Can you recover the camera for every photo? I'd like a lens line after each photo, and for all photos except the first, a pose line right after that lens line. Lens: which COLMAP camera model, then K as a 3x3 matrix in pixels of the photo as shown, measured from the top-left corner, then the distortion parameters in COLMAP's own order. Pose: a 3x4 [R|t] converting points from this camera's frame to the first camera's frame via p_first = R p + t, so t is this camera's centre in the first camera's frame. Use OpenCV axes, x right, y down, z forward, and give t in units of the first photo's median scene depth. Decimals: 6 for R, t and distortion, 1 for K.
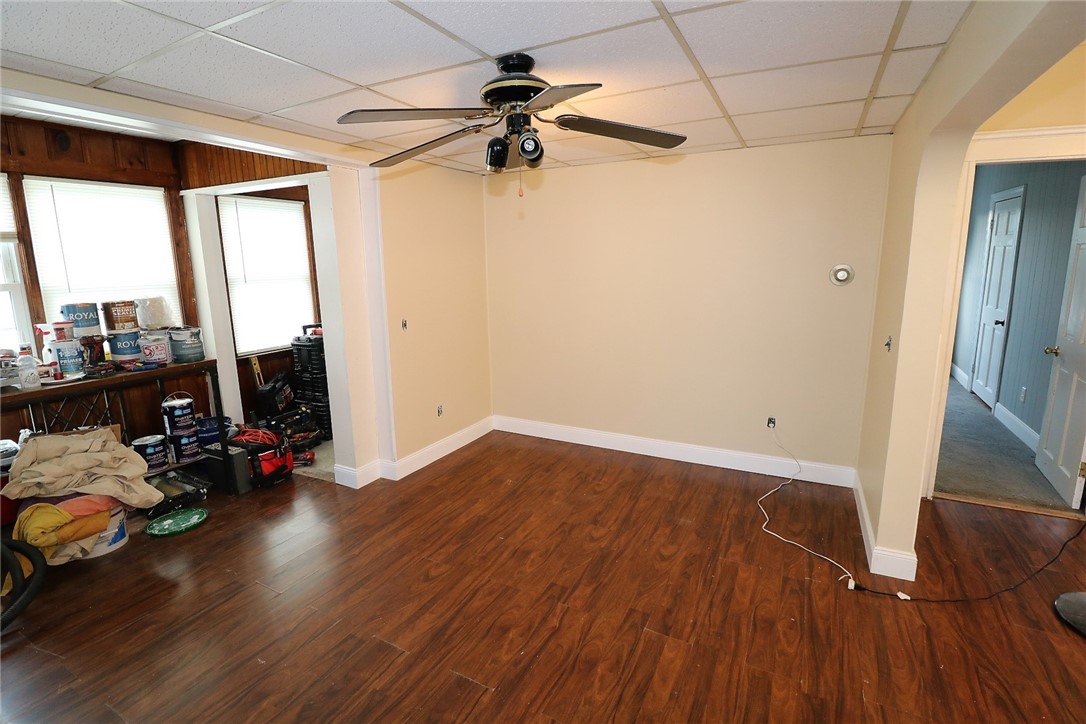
lens RADIAL K [[499.6, 0, 542.8], [0, 499.6, 353.1], [0, 0, 1]] dist [-0.002847, -0.014530]
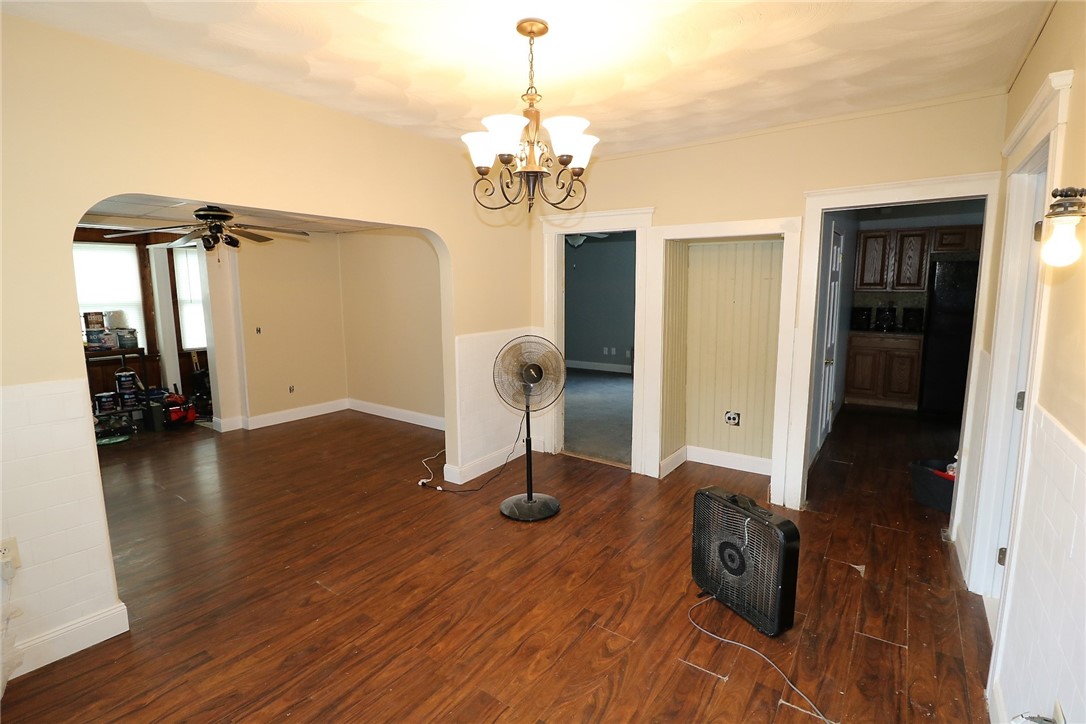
lens RADIAL K [[501.5, 0, 540.5], [0, 501.5, 351.8], [0, 0, 1]] dist [0.004034, -0.015054]
pose [[0.990210, 0.028983, -0.136546, 1.124695], [-0.036241, 0.998043, -0.050968, 0.079618], [0.134801, 0.055417, 0.989322, -0.612563]]
